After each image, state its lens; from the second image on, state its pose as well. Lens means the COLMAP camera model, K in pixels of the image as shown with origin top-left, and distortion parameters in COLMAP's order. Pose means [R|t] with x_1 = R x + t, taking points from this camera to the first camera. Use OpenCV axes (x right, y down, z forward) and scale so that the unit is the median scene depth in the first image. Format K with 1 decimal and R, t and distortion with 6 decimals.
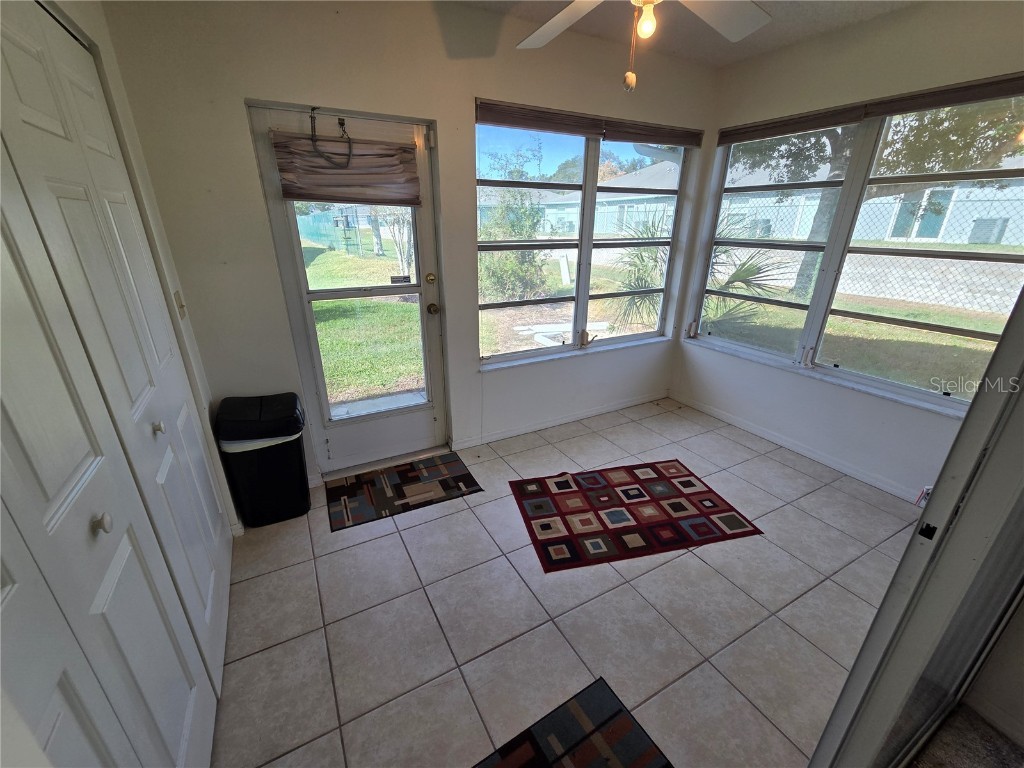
lens RADIAL K [[416.3, 0, 503.6], [0, 416.3, 387.7], [0, 0, 1]] dist [0.007033, -0.001284]
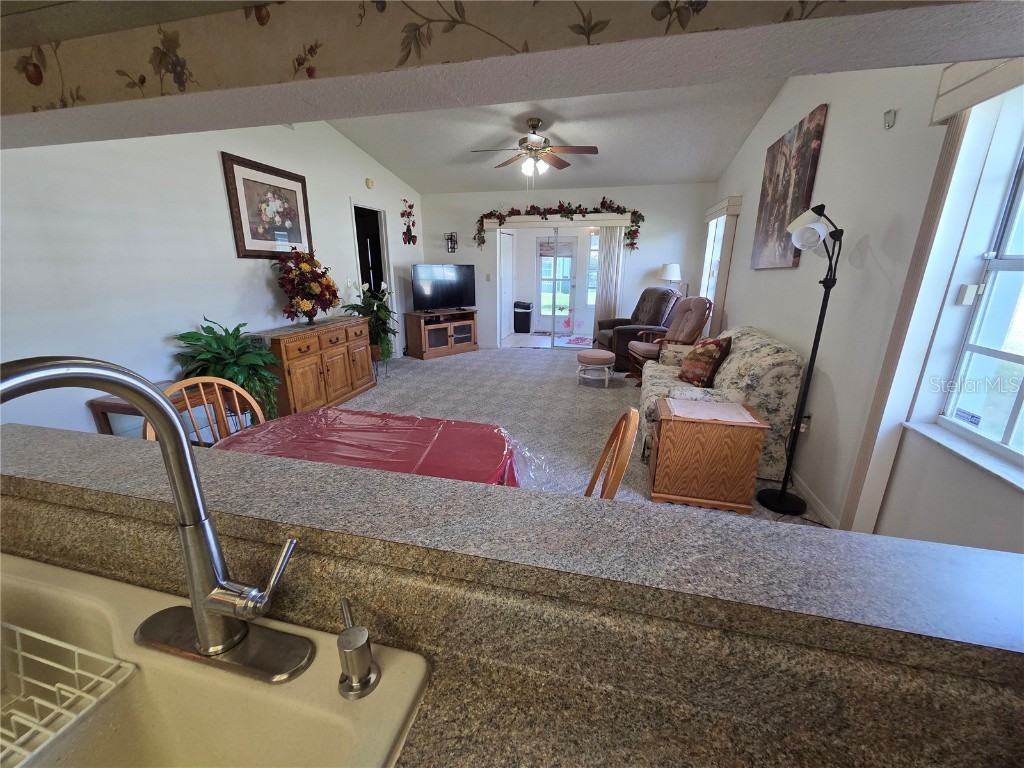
lens RADIAL K [[416.3, 0, 511.4], [0, 416.3, 386.2], [0, 0, 1]] dist [0.007033, -0.001284]
pose [[0.747819, 0.188991, -0.636435, 1.984621], [-0.246267, 0.969201, -0.001559, 0.816713], [0.616539, 0.157899, 0.771329, -2.020879]]
